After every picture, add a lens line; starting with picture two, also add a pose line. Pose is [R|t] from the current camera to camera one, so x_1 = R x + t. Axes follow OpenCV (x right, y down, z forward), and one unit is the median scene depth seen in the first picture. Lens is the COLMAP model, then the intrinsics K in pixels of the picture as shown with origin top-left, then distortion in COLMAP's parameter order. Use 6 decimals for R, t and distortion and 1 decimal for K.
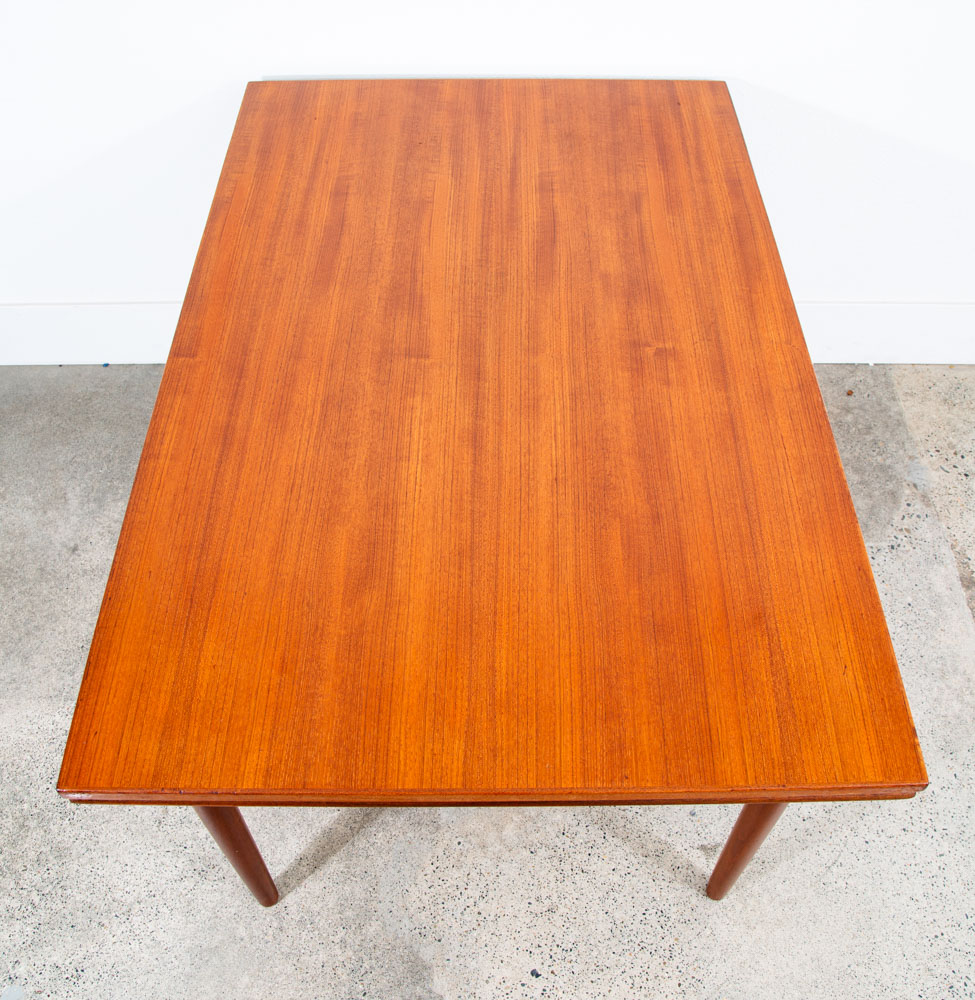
lens RADIAL K [[971.1, 0, 489.9], [0, 971.1, 540.7], [0, 0, 1]] dist [-0.093619, 0.000000]
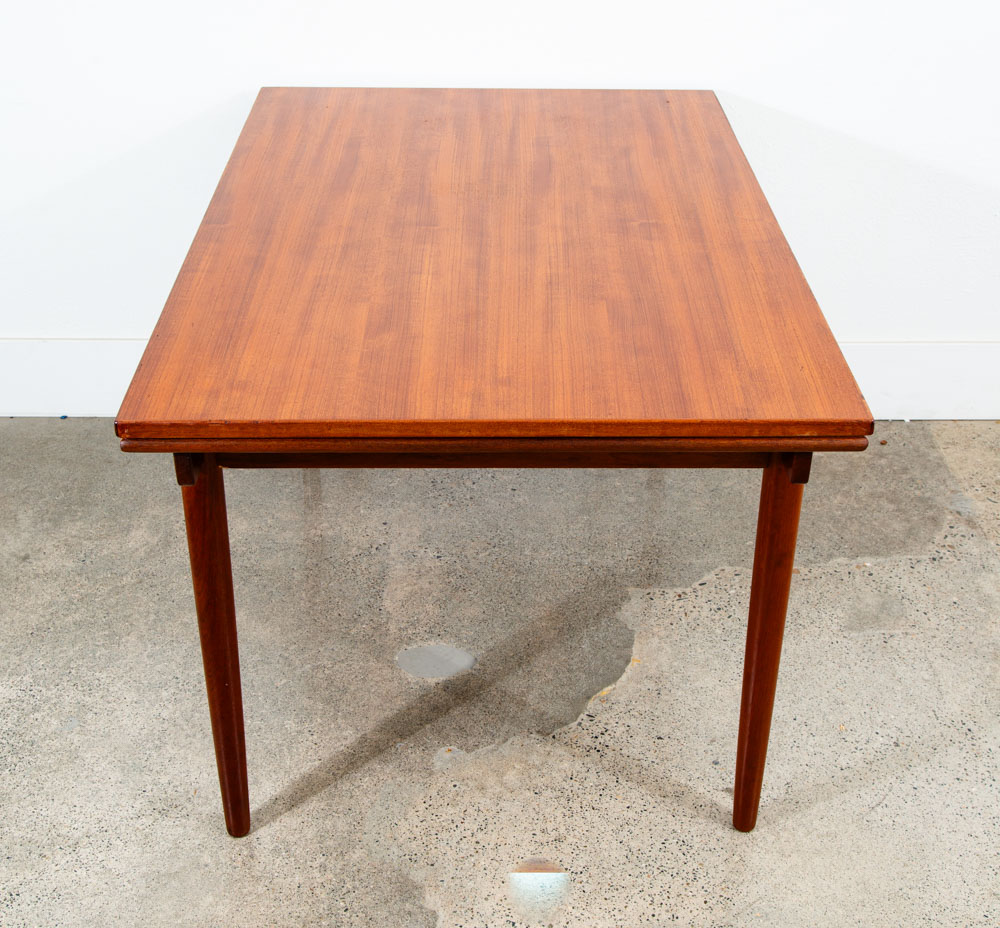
lens RADIAL K [[1394.5, 0, 499.9], [0, 1394.5, 512.6], [0, 0, 1]] dist [0.003974, 0.000000]
pose [[0.999921, 0.003972, 0.011905, -0.007040], [0.000533, 0.934312, -0.356455, 0.572006], [-0.012538, 0.356433, 0.934237, -0.321006]]
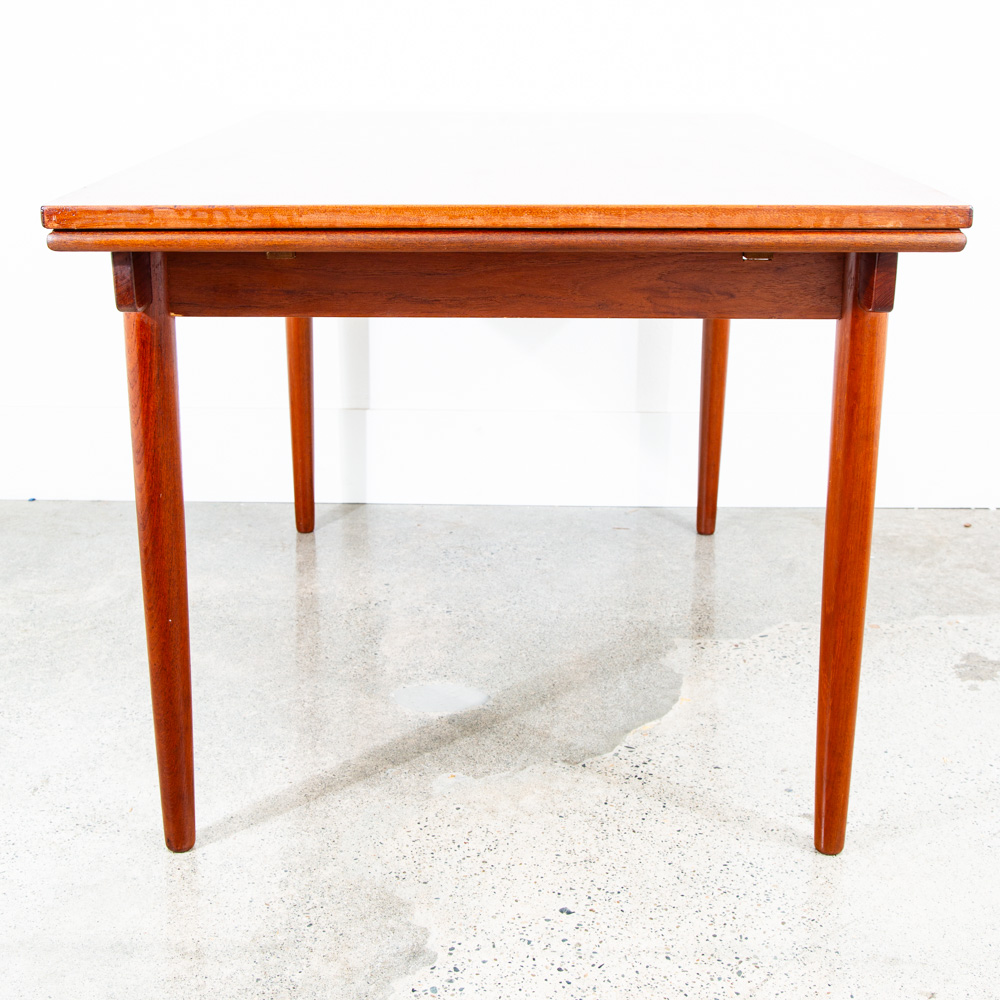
lens RADIAL K [[1469.6, 0, 492.1], [0, 1469.6, 507.5], [0, 0, 1]] dist [-0.012905, 0.000000]
pose [[0.999760, 0.009126, -0.019911, 0.013236], [-0.018801, 0.823956, -0.566342, 0.787419], [0.011237, 0.566581, 0.823930, -0.014201]]
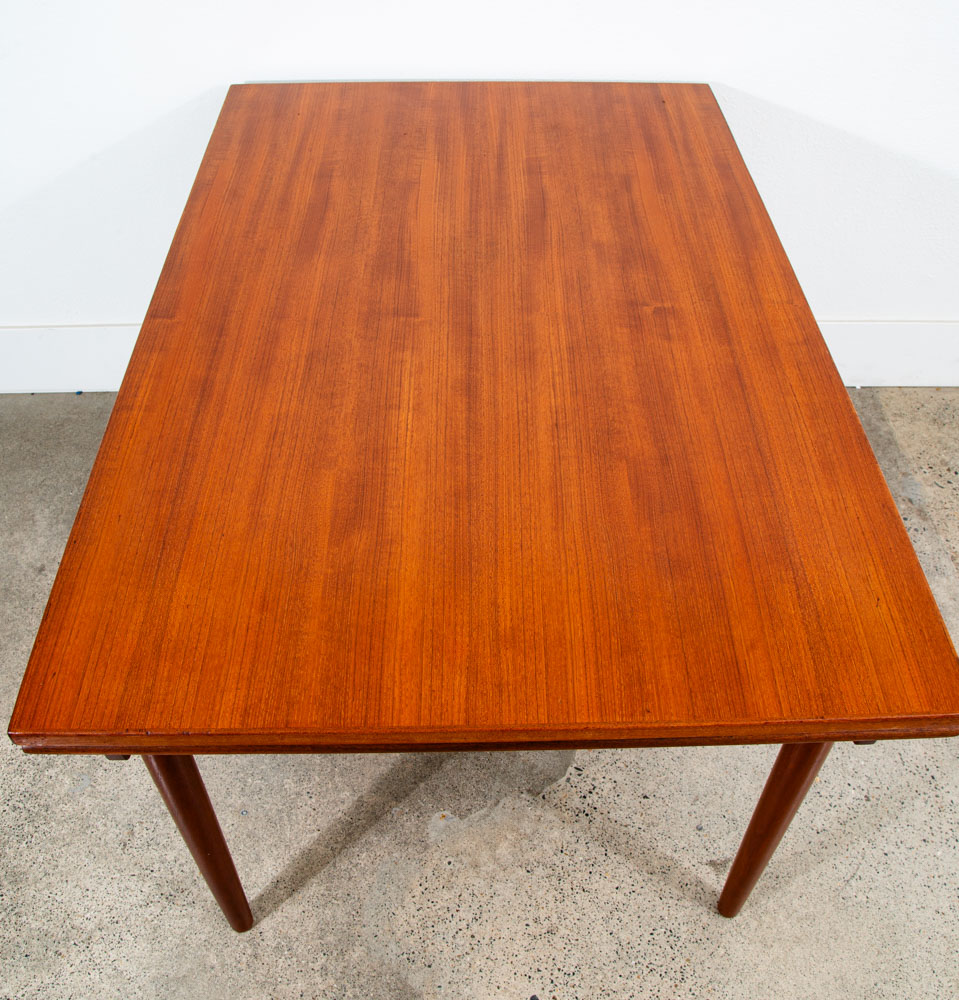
lens RADIAL K [[971.1, 0, 480.6], [0, 971.1, 553.6], [0, 0, 1]] dist [-0.093619, 0.000000]
pose [[0.999792, -0.008788, 0.018416, -0.017454], [0.010345, 0.996226, -0.086183, 0.104390], [-0.017589, 0.086356, 0.996109, 0.056189]]
